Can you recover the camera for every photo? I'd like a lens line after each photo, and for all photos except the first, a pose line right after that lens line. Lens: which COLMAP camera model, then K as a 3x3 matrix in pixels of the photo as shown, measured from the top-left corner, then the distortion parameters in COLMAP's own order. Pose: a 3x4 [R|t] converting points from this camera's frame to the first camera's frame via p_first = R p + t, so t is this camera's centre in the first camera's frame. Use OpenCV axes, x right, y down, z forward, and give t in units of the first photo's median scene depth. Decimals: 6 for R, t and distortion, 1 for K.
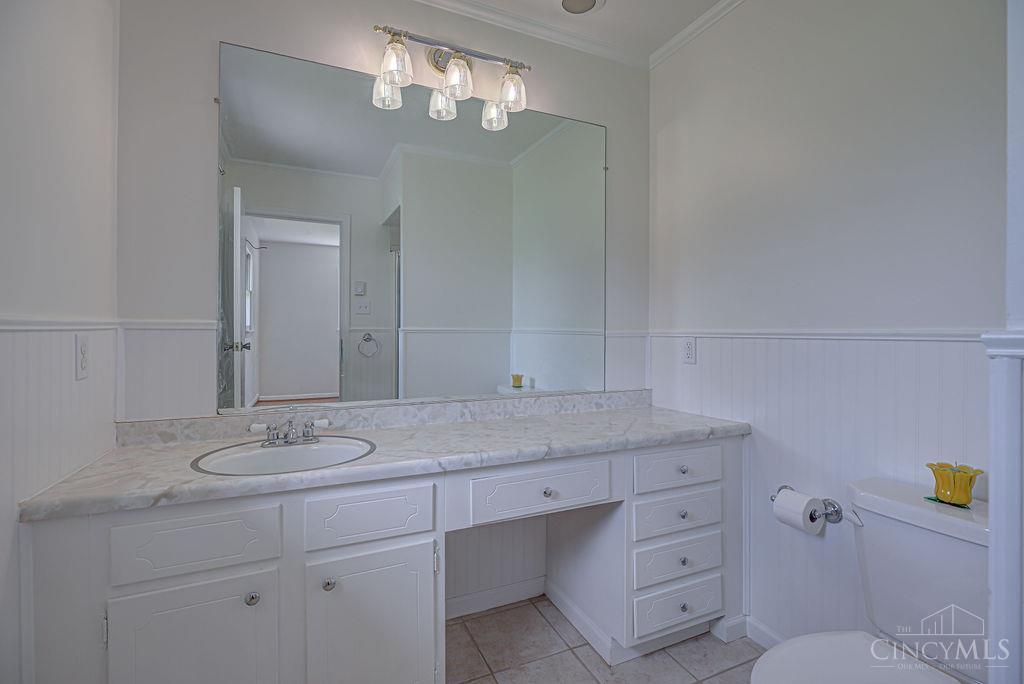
lens RADIAL K [[471.2, 0, 513.1], [0, 471.2, 334.9], [0, 0, 1]] dist [-0.002395, -0.000284]
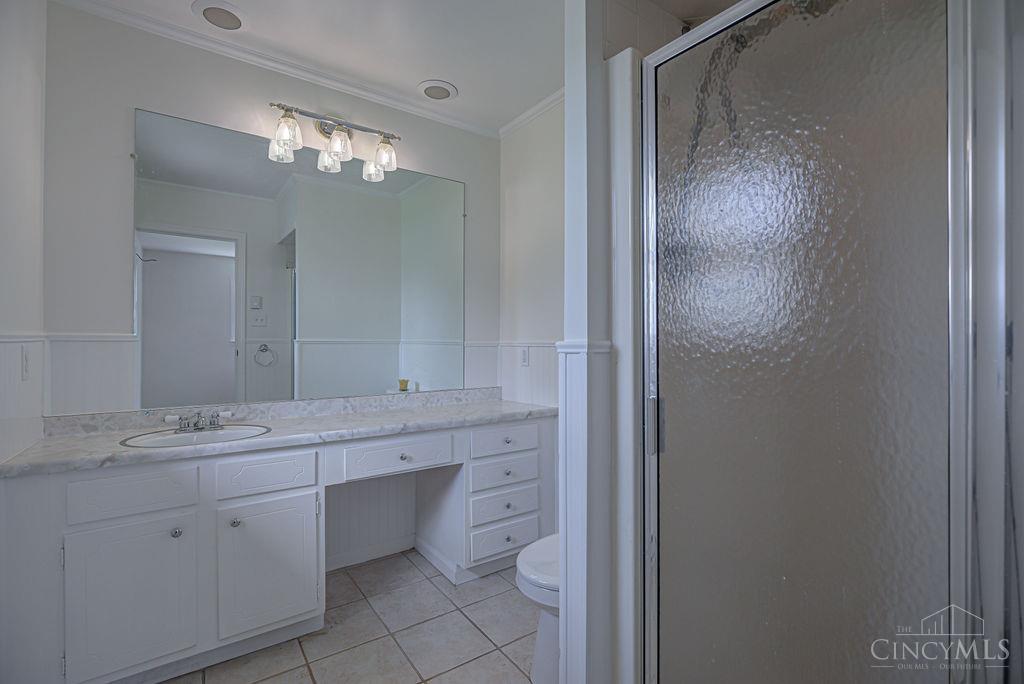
lens RADIAL K [[471.2, 0, 513.8], [0, 471.2, 343.8], [0, 0, 1]] dist [-0.002395, -0.000284]
pose [[0.982002, -0.002334, 0.188856, 0.110559], [0.003147, 0.999987, -0.004006, 0.003153], [-0.188844, 0.004529, 0.981997, -0.370242]]
